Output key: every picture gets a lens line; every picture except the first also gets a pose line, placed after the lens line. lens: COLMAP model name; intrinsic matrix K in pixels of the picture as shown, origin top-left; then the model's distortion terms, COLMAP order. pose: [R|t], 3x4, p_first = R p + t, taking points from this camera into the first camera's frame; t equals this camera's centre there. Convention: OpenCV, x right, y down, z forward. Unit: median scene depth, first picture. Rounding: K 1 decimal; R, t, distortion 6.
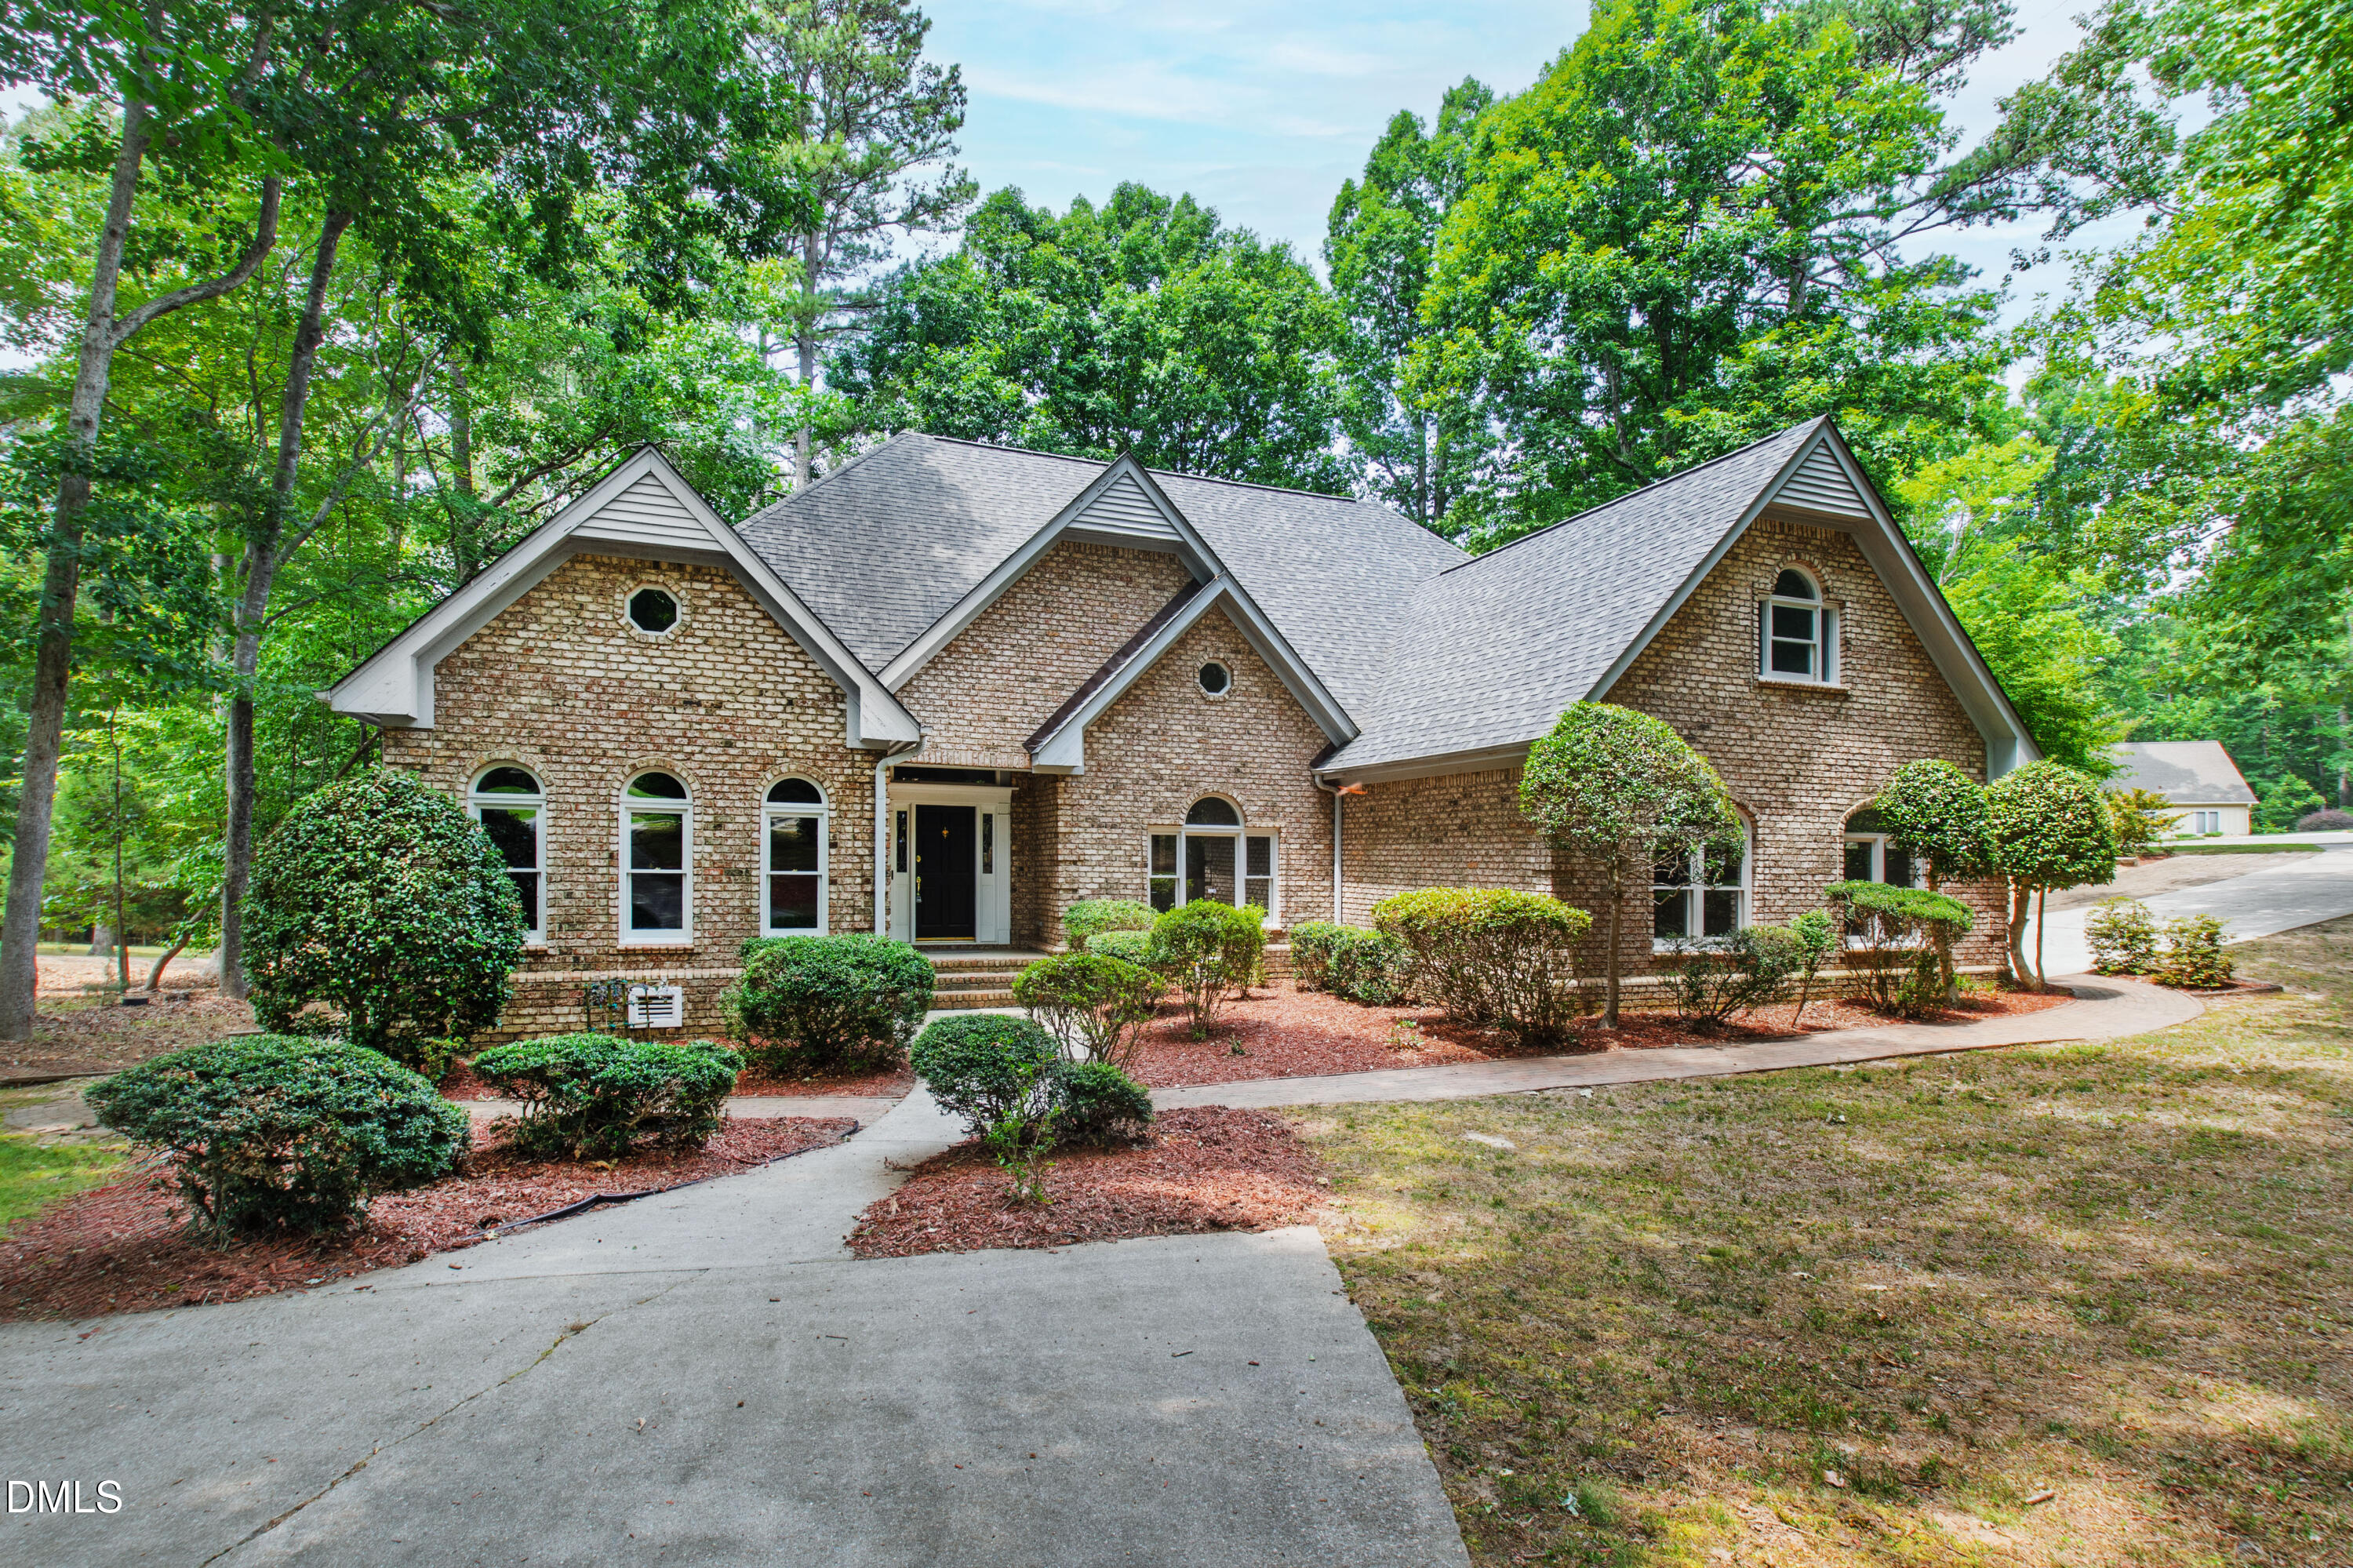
lens RADIAL K [[1097.1, 0, 1176.3], [0, 1097.1, 873.1], [0, 0, 1]] dist [0.000930, -0.000275]
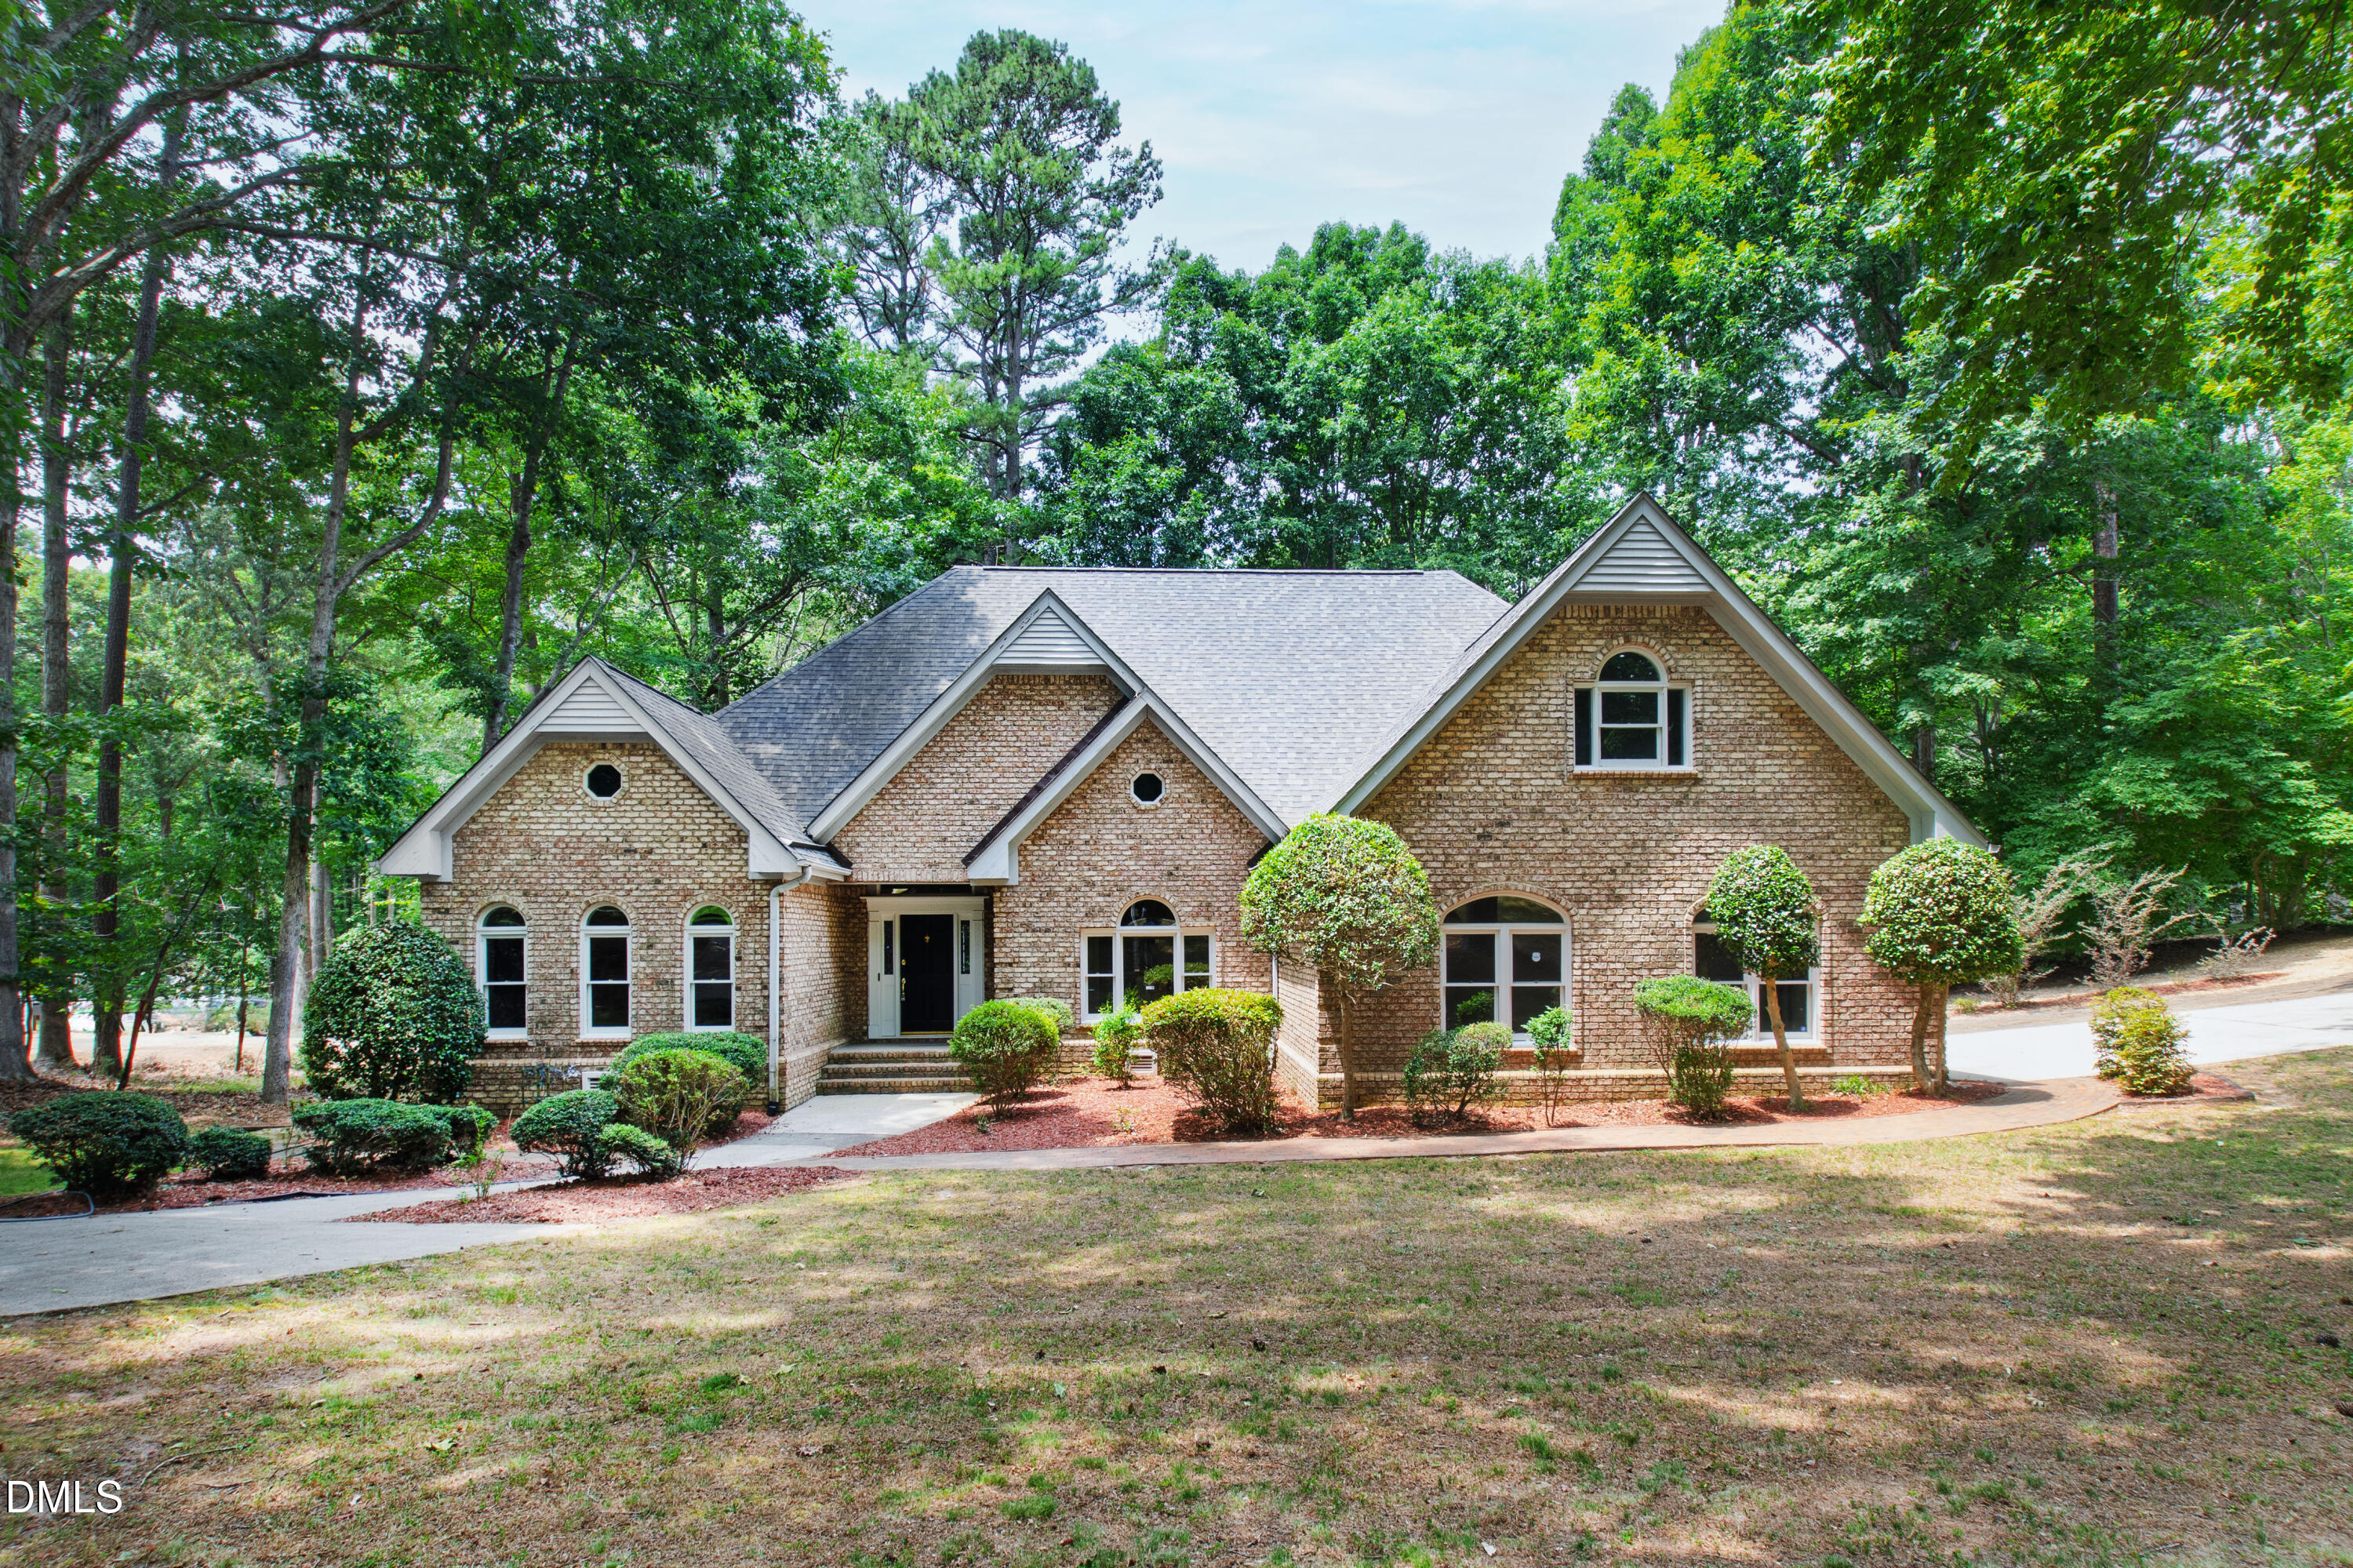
lens RADIAL K [[1216.7, 0, 1181.6], [0, 1216.7, 966.9], [0, 0, 1]] dist [-0.001179, 0.000108]
pose [[0.953409, -0.014186, -0.301346, 0.446124], [0.017630, 0.999807, 0.008714, -0.014996], [0.301164, -0.013621, 0.953475, -0.123446]]
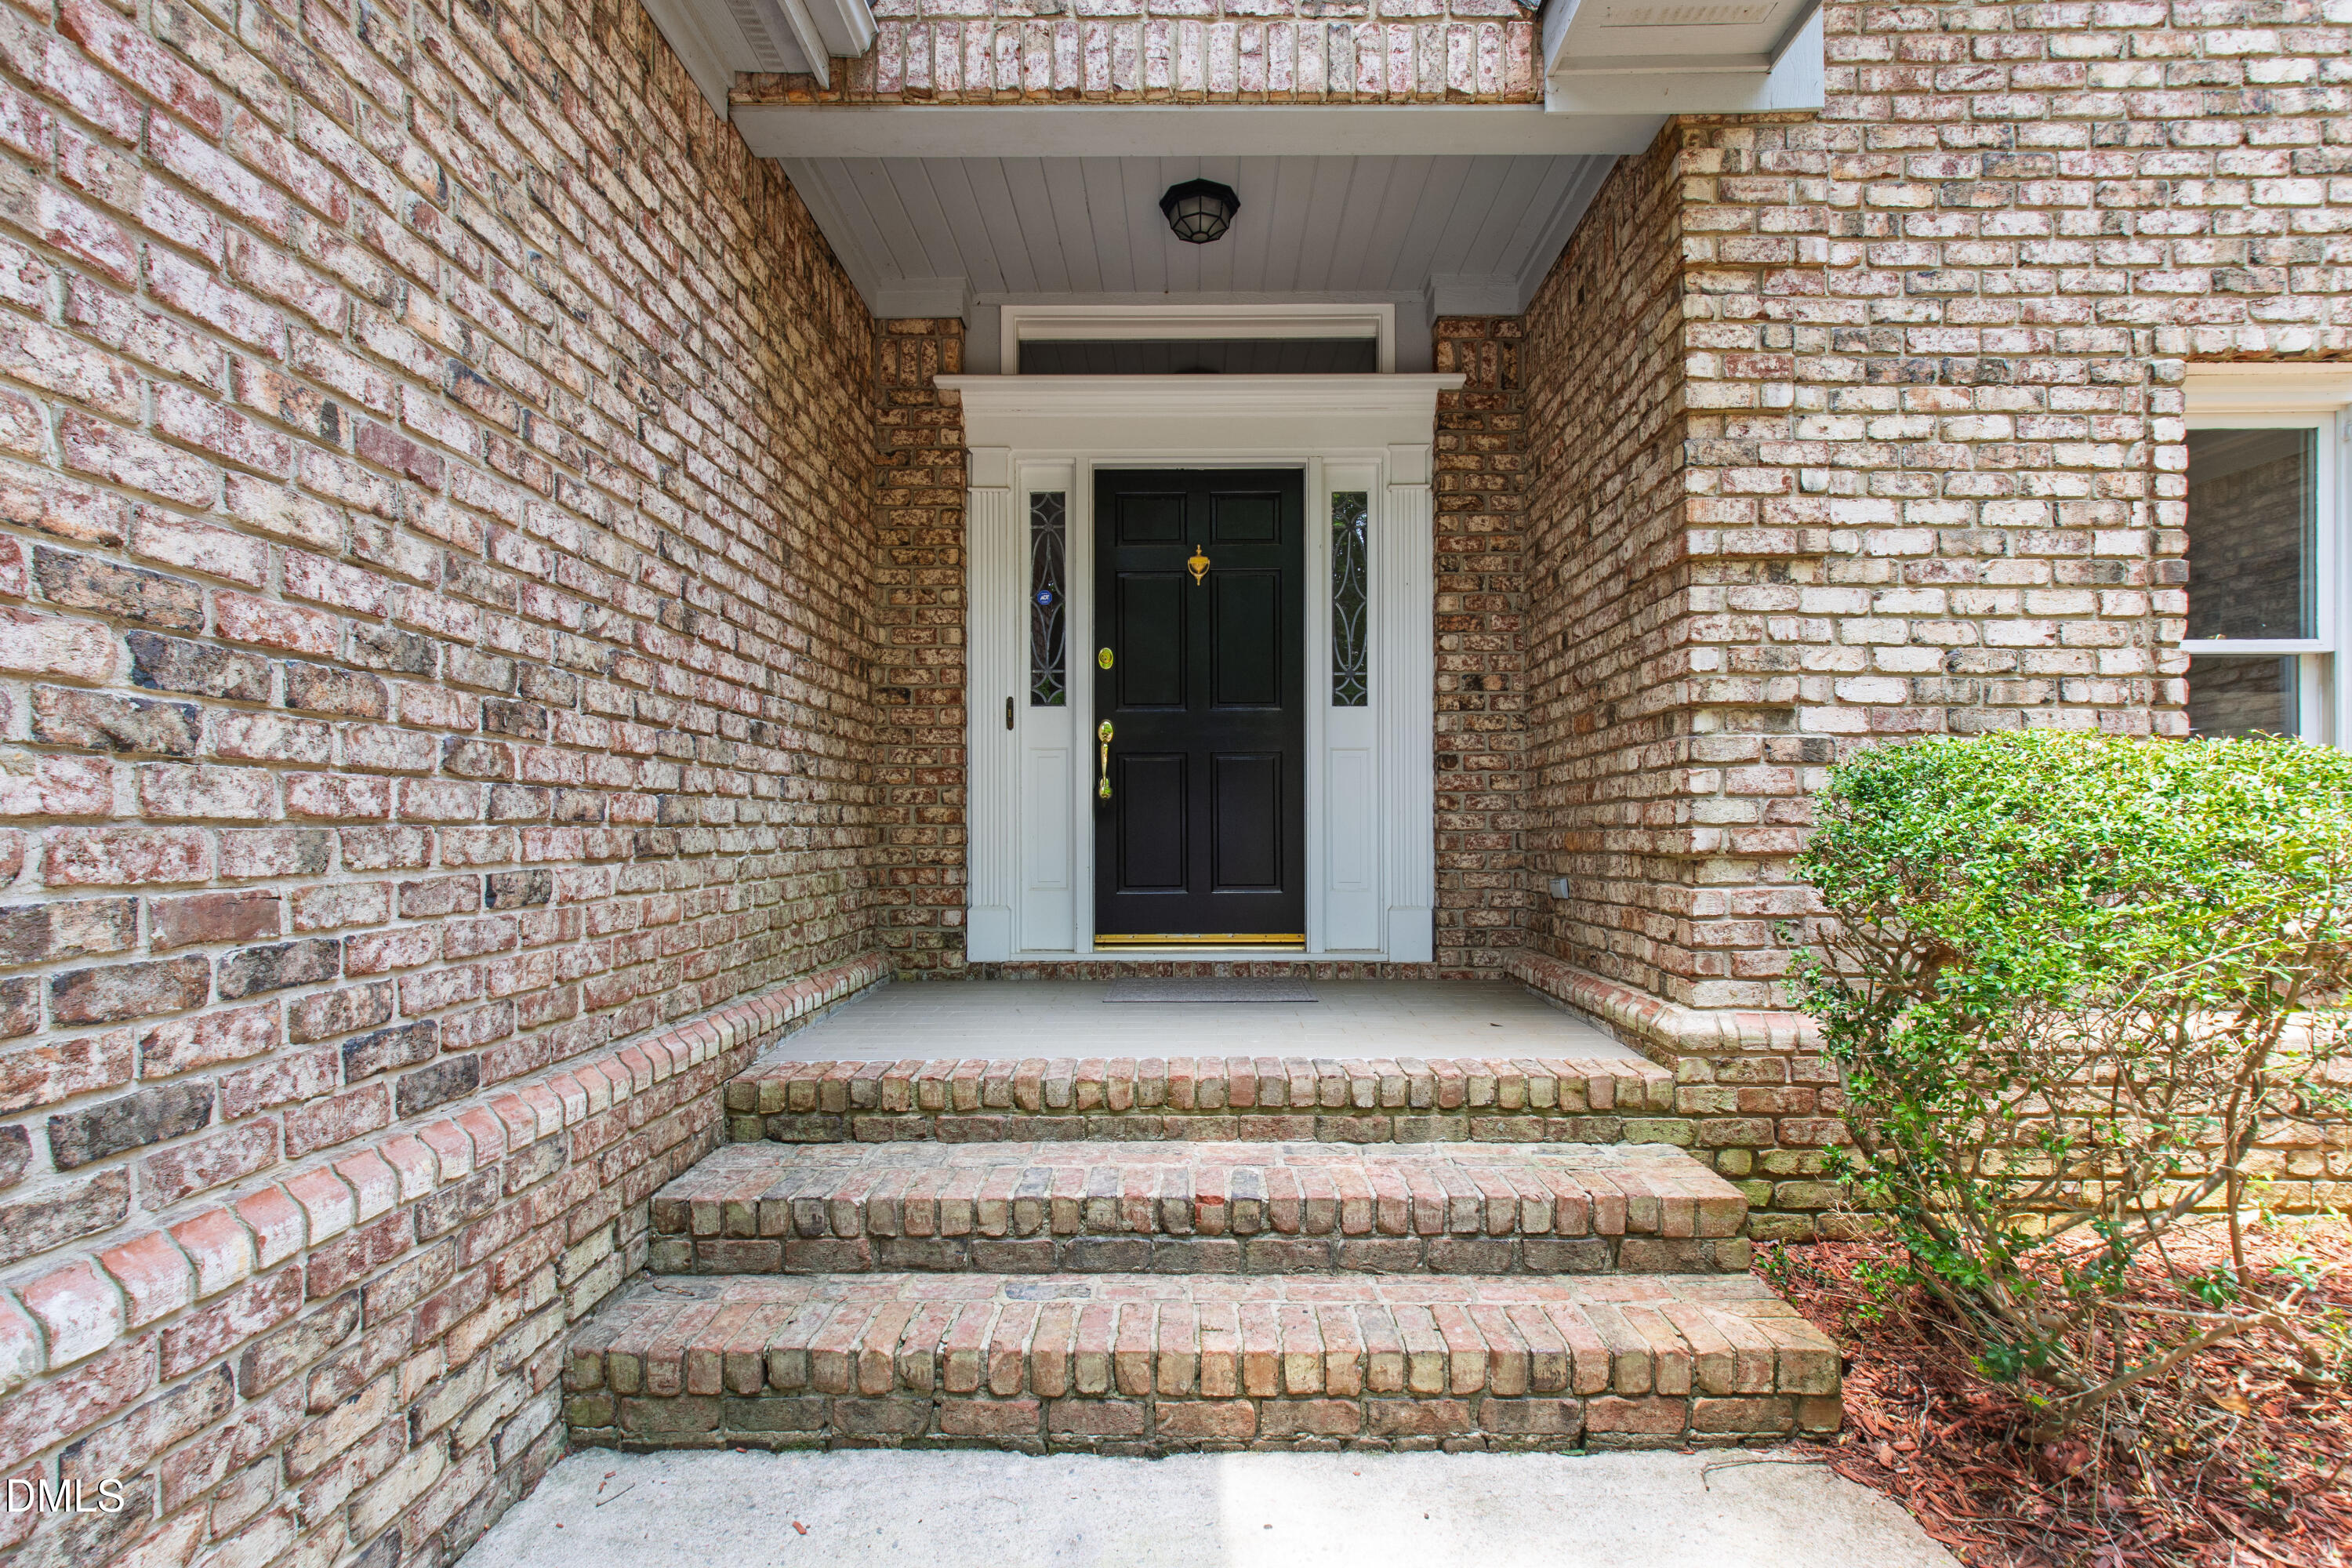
lens RADIAL K [[1096.6, 0, 1175.8], [0, 1096.6, 873.1], [0, 0, 1]] dist [0.000930, -0.000275]
pose [[0.928882, -0.000032, -0.370376, -0.119386], [0.010136, 0.999628, 0.025335, 0.037716], [0.370238, -0.027287, 0.928536, 0.786119]]
